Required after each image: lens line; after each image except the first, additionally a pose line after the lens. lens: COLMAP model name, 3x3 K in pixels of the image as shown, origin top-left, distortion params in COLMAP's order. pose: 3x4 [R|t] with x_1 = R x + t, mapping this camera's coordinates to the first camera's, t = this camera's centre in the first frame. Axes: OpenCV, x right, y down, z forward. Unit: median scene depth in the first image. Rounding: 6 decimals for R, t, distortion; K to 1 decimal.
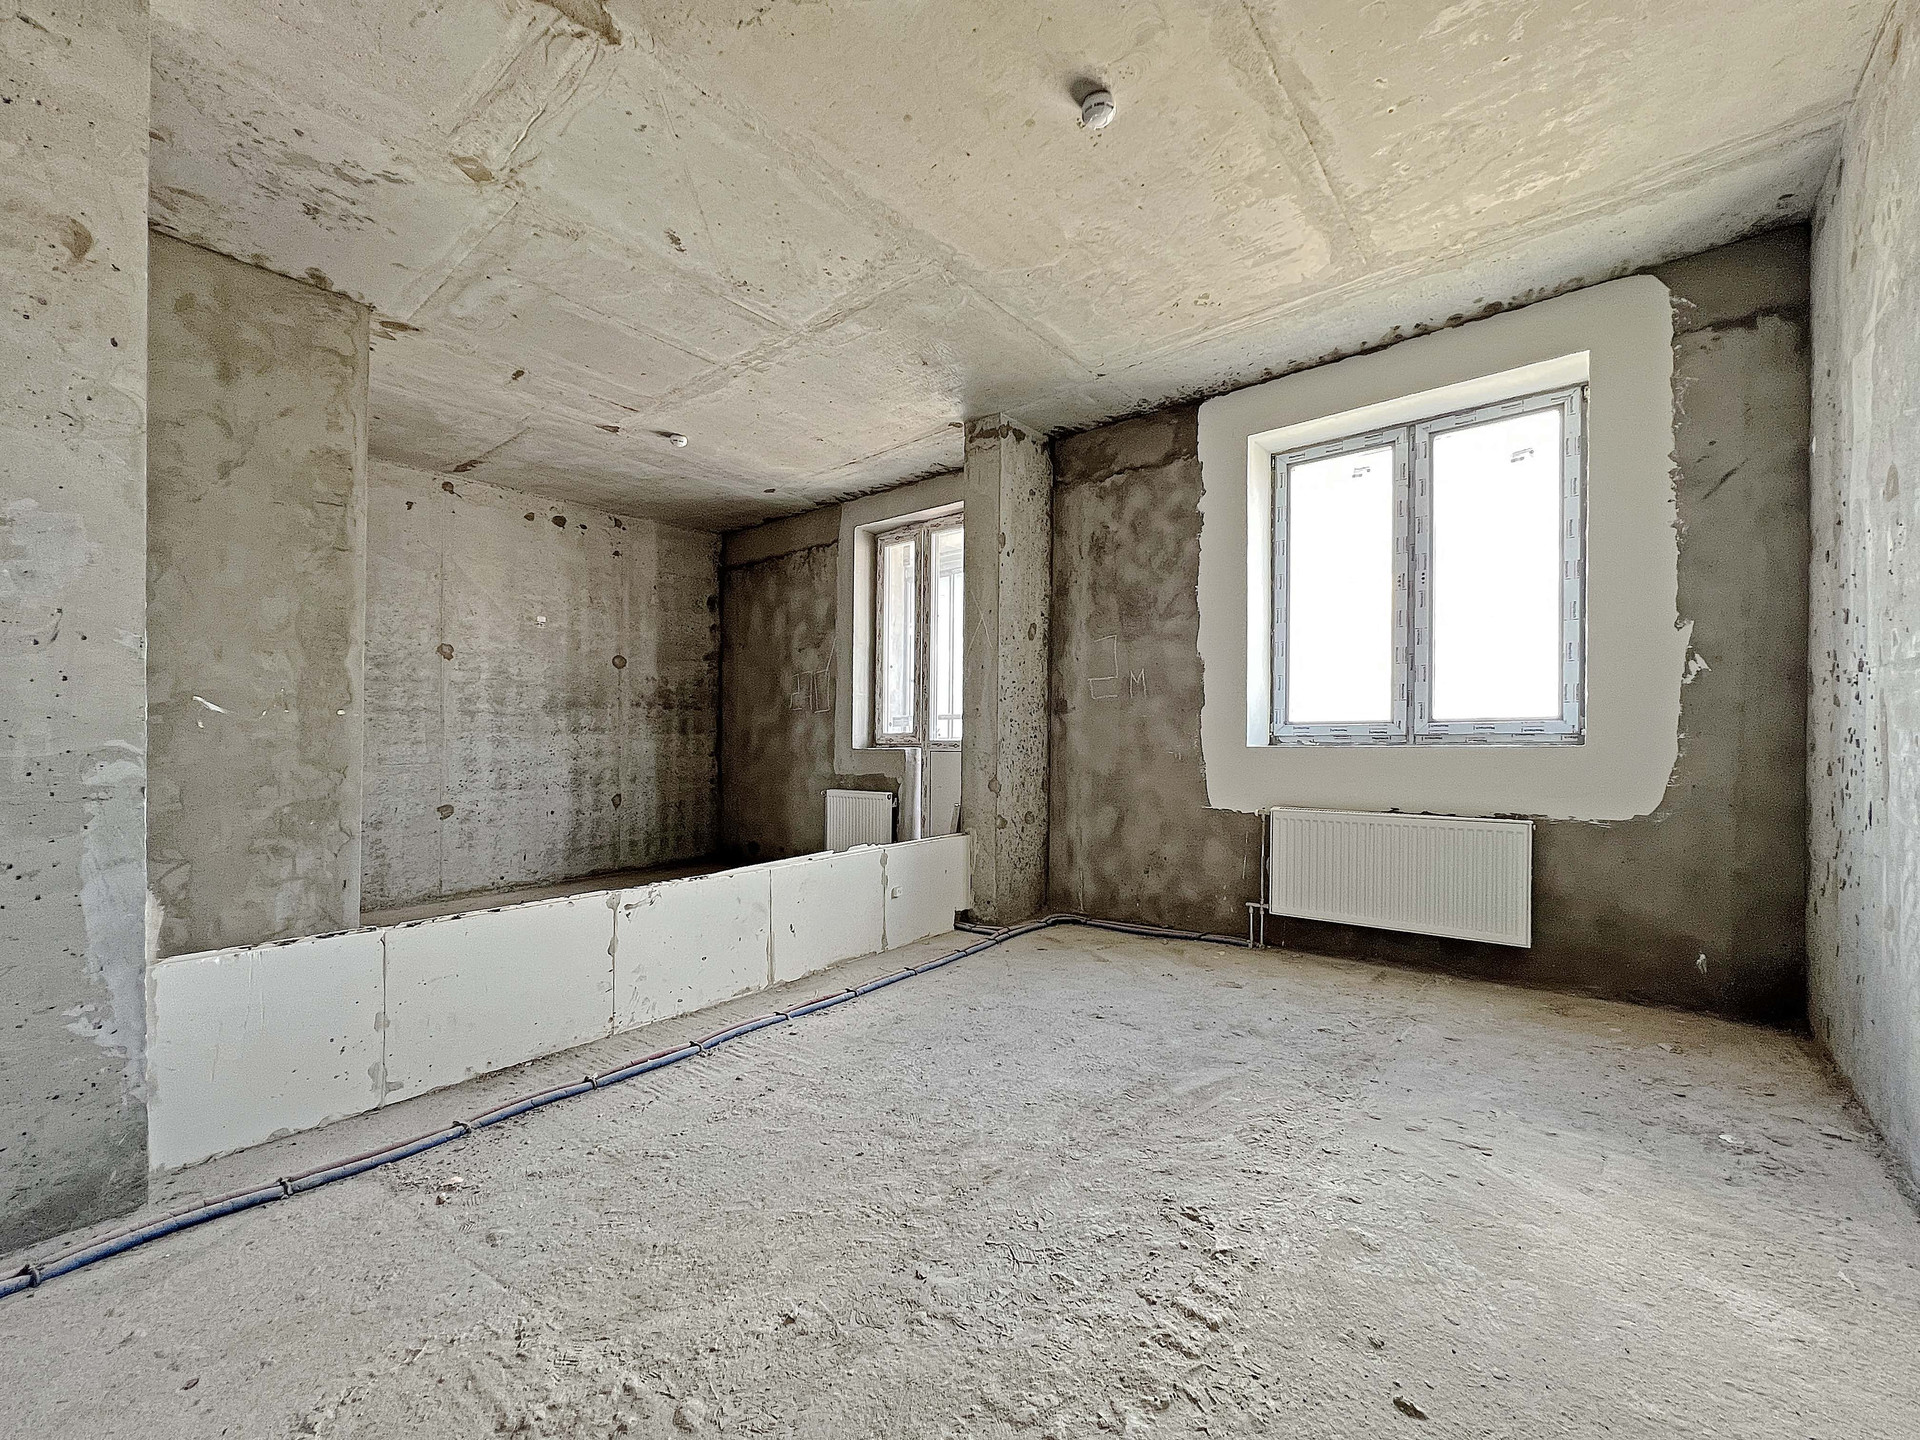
lens RADIAL K [[765.2, 0, 958.2], [0, 765.2, 736.0], [0, 0, 1]] dist [-0.001026, 0.000462]
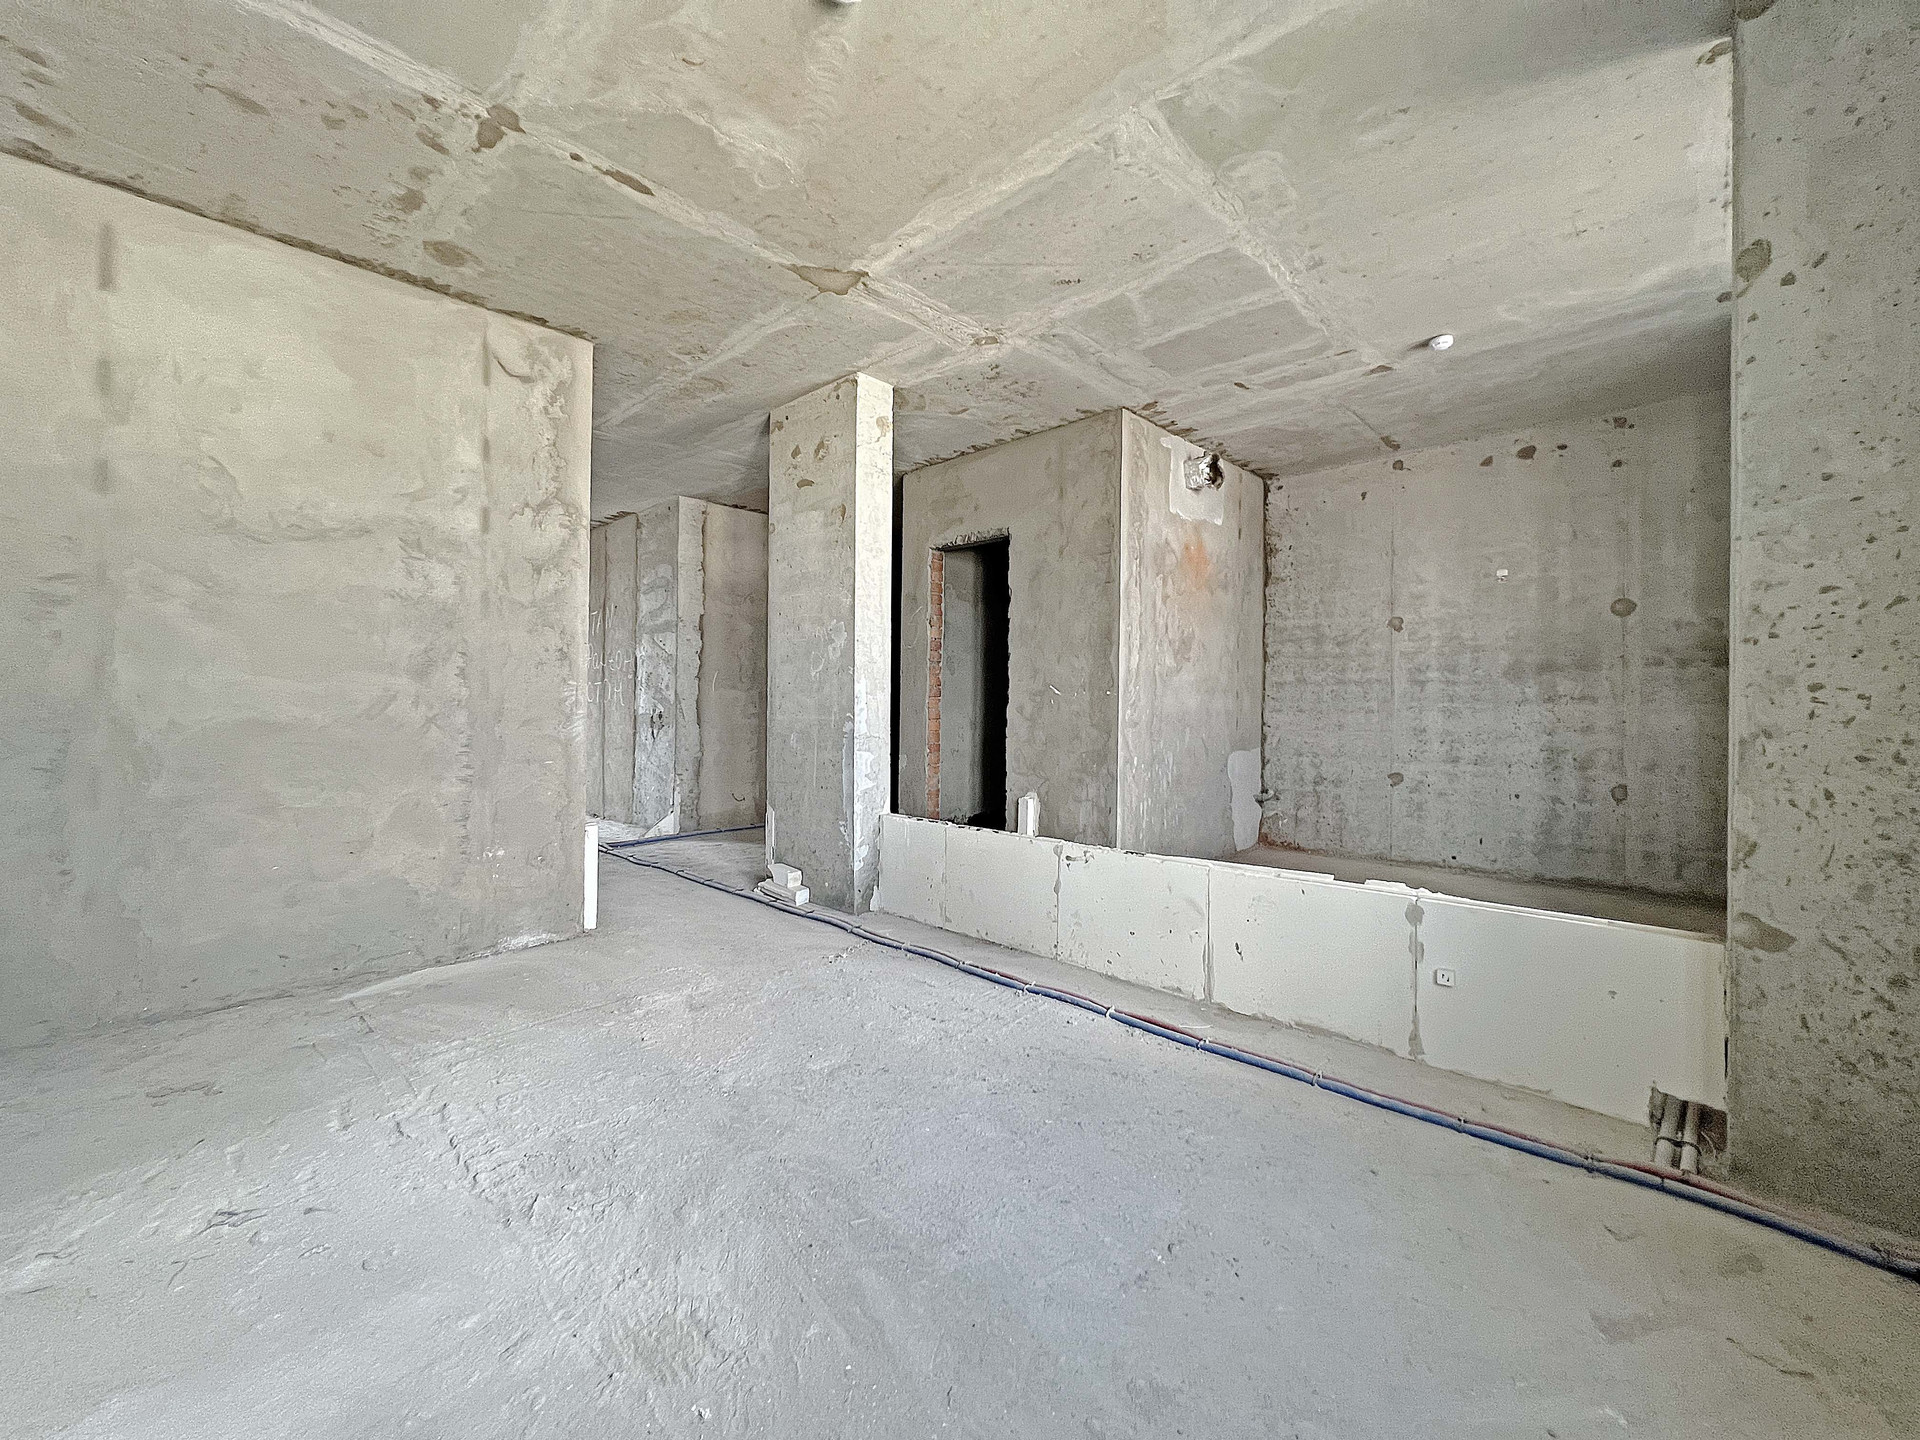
lens RADIAL K [[765.2, 0, 957.4], [0, 765.2, 680.2], [0, 0, 1]] dist [-0.001026, 0.000462]
pose [[-0.062908, -0.021441, -0.997789, 0.522429], [0.003510, 0.999758, -0.021704, -0.018532], [0.998013, -0.004868, -0.062818, 0.615523]]
